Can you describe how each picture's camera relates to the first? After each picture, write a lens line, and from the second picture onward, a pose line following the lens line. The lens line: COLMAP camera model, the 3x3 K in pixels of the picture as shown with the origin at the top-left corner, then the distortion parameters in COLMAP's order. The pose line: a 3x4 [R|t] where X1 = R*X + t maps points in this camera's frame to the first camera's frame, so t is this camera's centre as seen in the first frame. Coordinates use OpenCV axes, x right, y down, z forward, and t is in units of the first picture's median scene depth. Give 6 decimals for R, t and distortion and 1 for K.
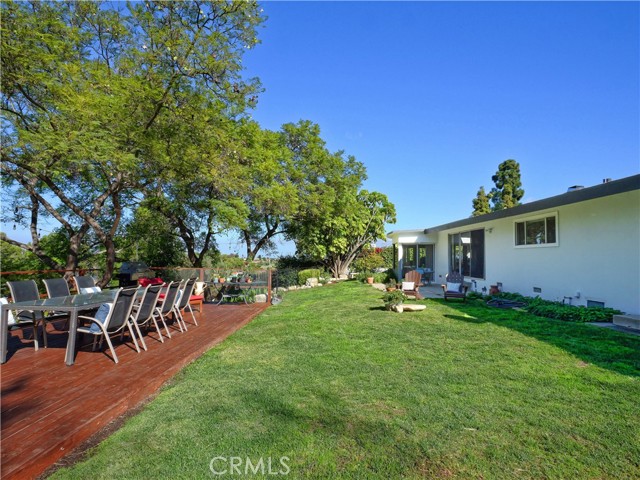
lens RADIAL K [[344.5, 0, 318.6], [0, 344.5, 243.1], [0, 0, 1]] dist [-0.011656, 0.000447]
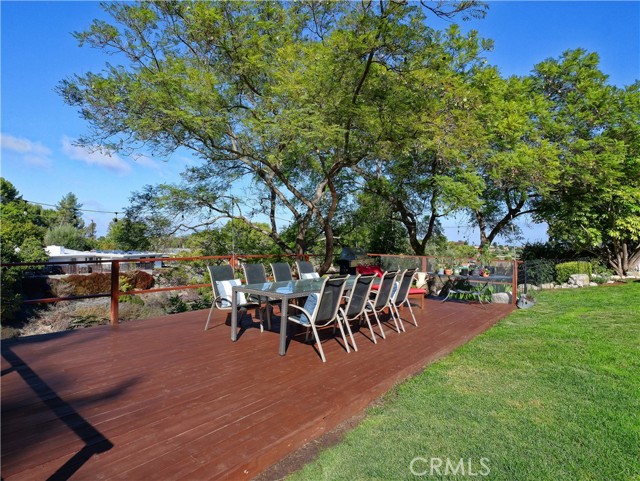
lens RADIAL K [[358.9, 0, 298.6], [0, 358.9, 242.9], [0, 0, 1]] dist [-0.004578, -0.001882]
pose [[0.784048, 0.005465, -0.620677, -0.028627], [0.017829, 0.999350, 0.031322, 0.005546], [0.620445, -0.035624, 0.783441, 0.103849]]
